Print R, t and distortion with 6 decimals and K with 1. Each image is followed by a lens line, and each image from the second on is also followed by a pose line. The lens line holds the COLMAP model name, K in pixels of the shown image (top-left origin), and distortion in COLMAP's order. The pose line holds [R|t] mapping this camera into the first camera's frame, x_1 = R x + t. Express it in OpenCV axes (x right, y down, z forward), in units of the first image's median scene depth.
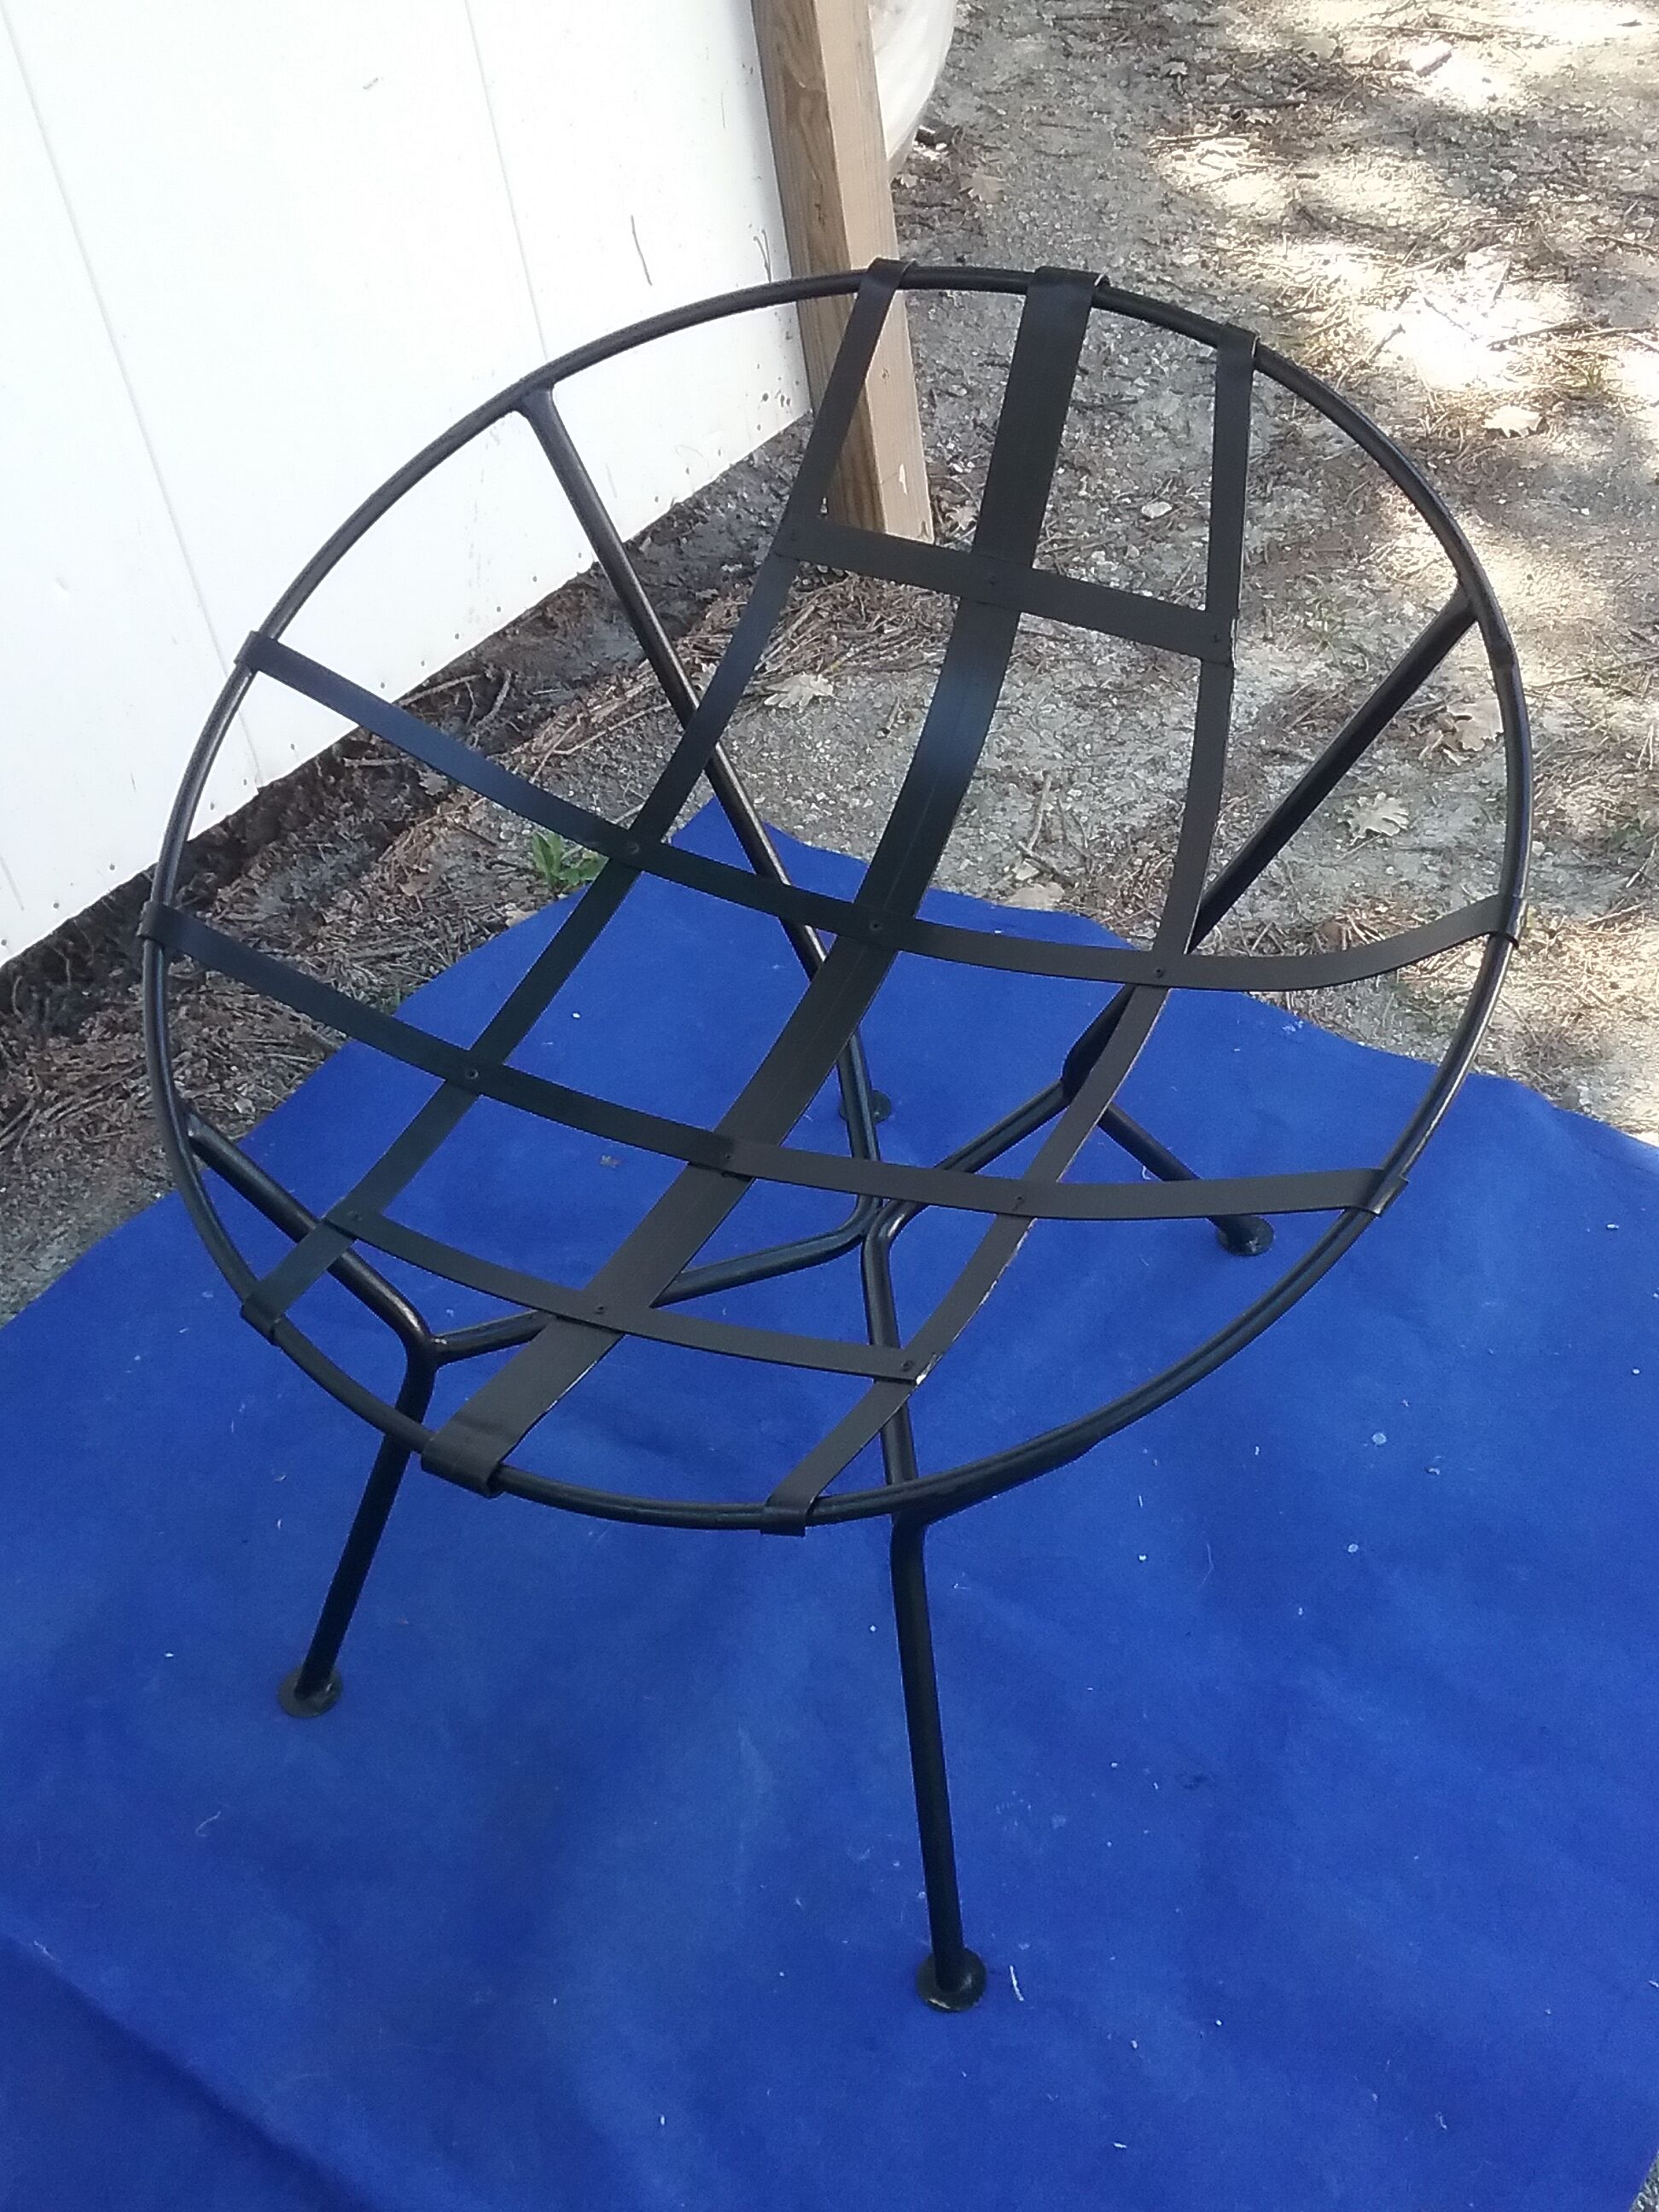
lens RADIAL K [[2643.7, 0, 858.0], [0, 2643.7, 1159.5], [0, 0, 1]] dist [0.099685, -0.259862]
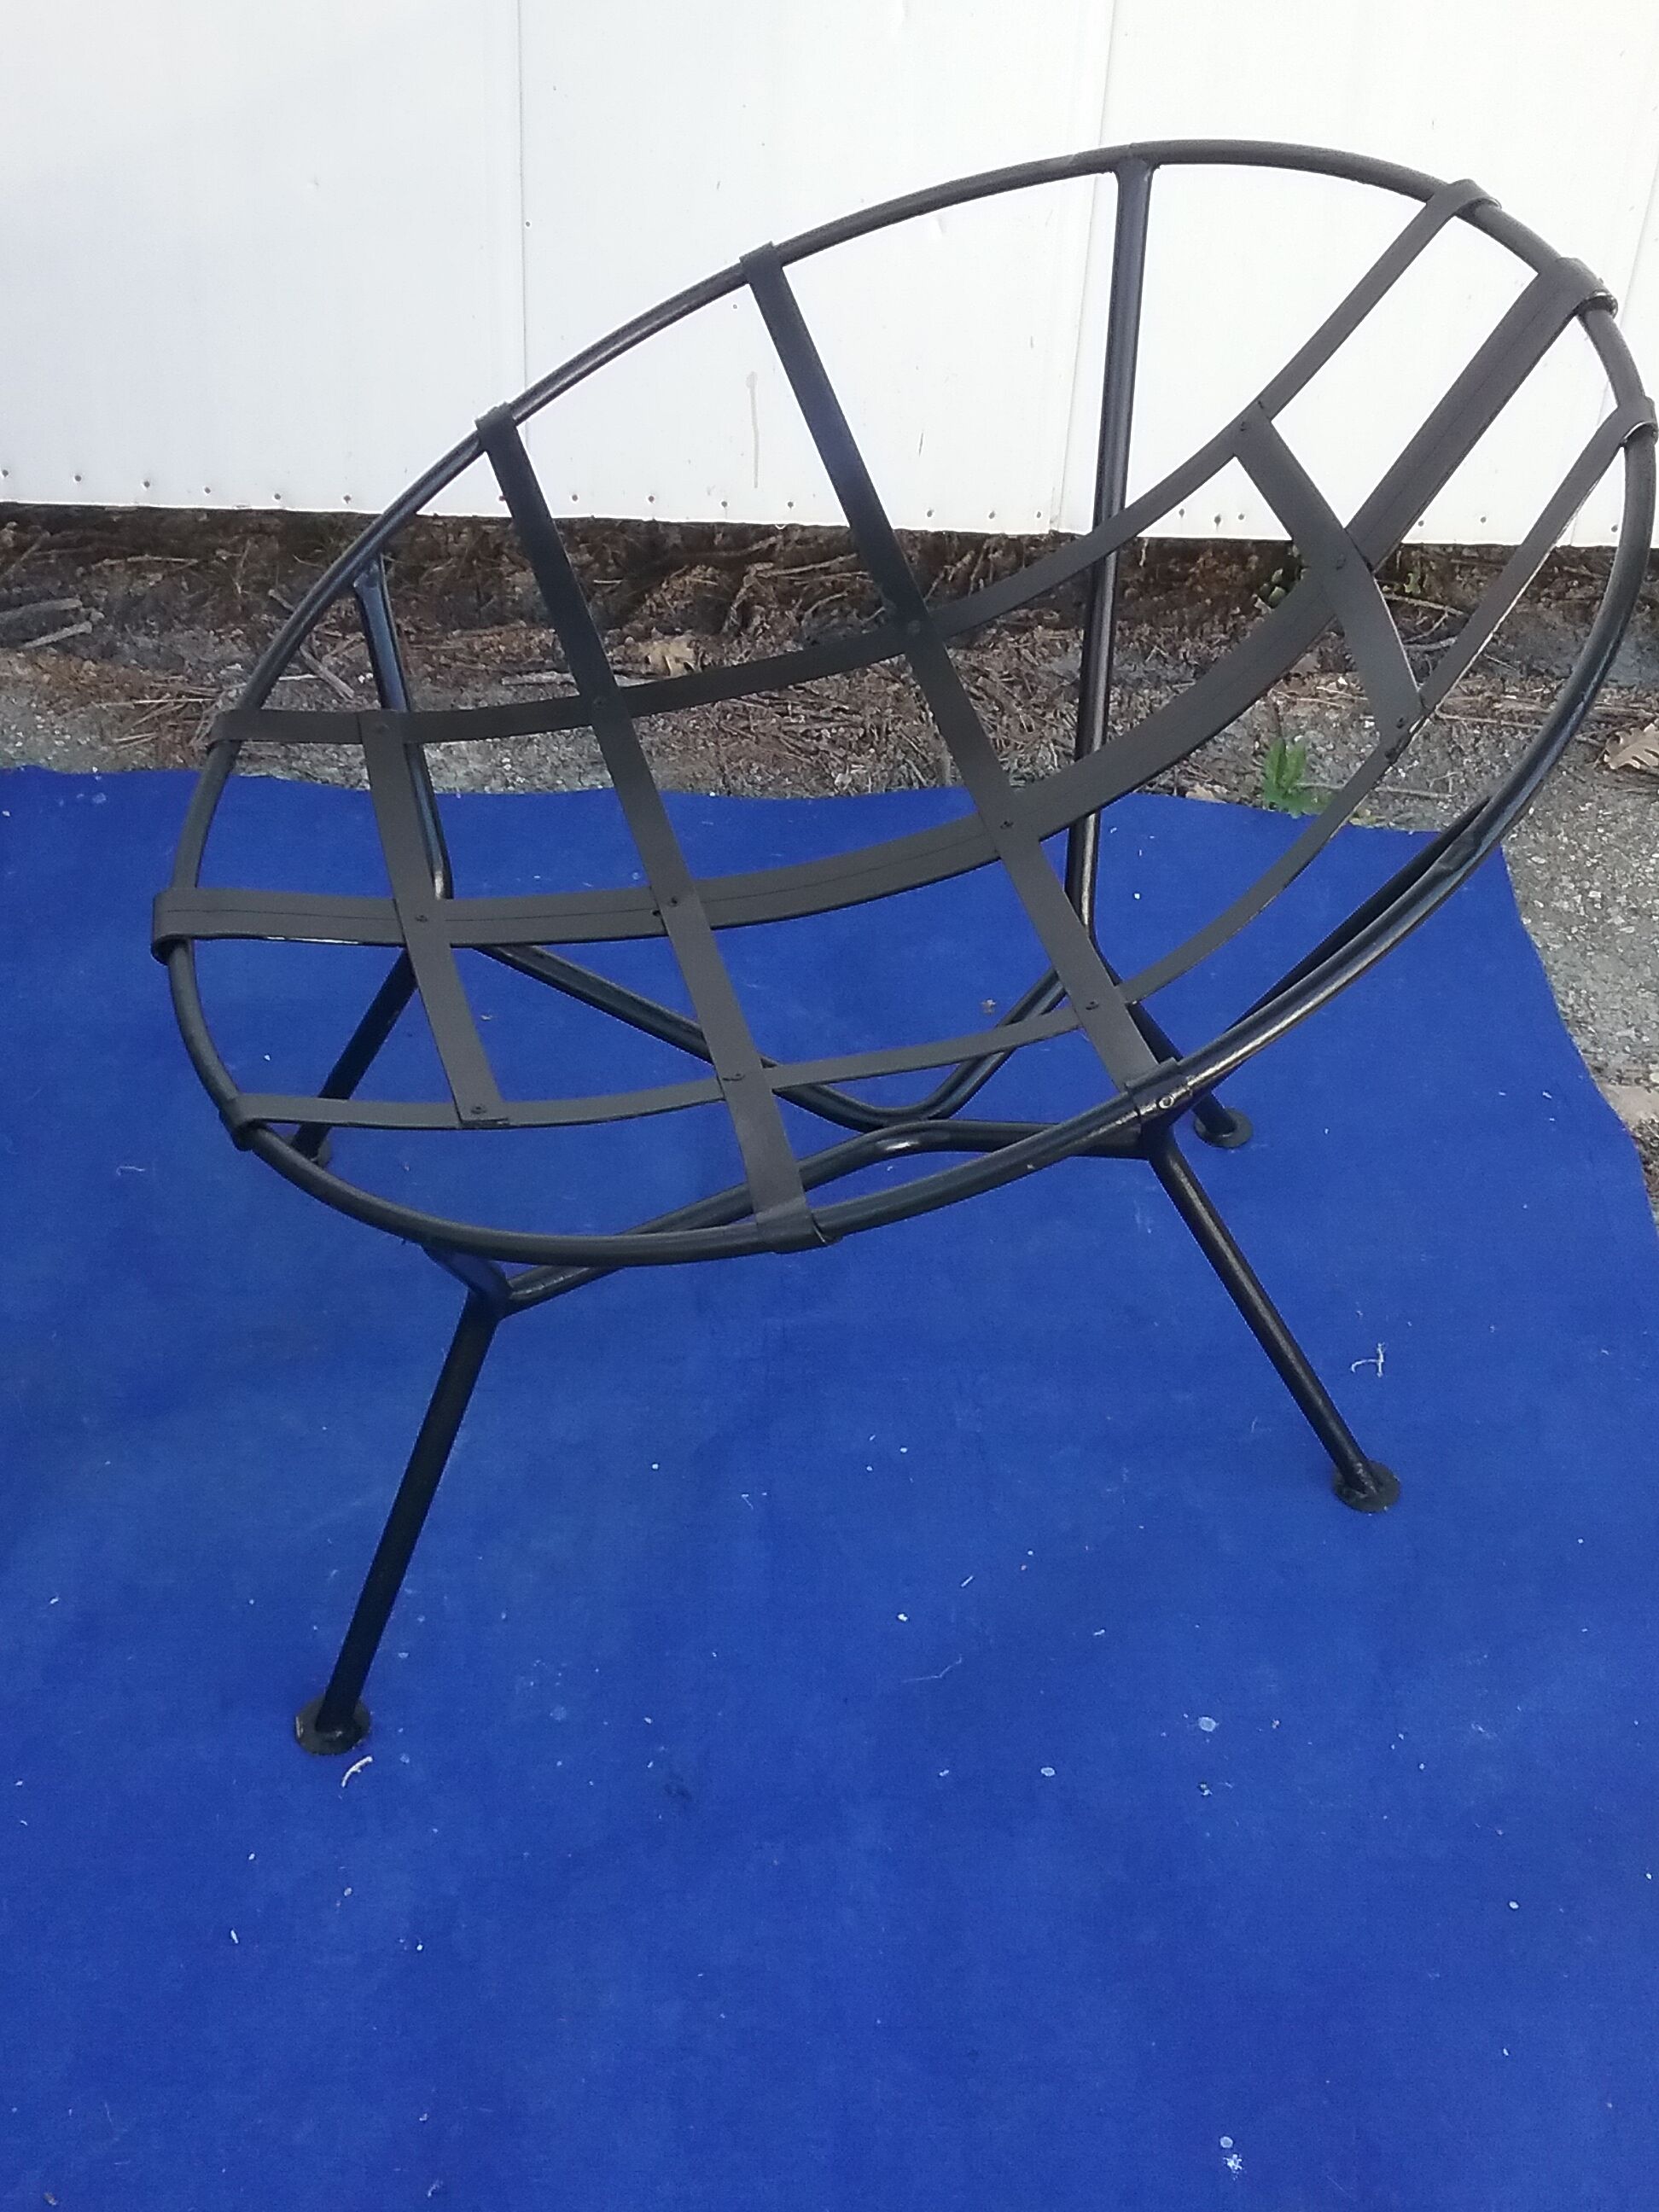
lens RADIAL K [[2643.7, 0, 858.0], [0, 2643.7, 1159.5], [0, 0, 1]] dist [0.099685, -0.259862]
pose [[0.620263, 0.599376, -0.505987, 0.338427], [-0.595043, 0.779843, 0.194345, -0.098131], [0.511075, 0.180539, 0.840362, 0.166330]]
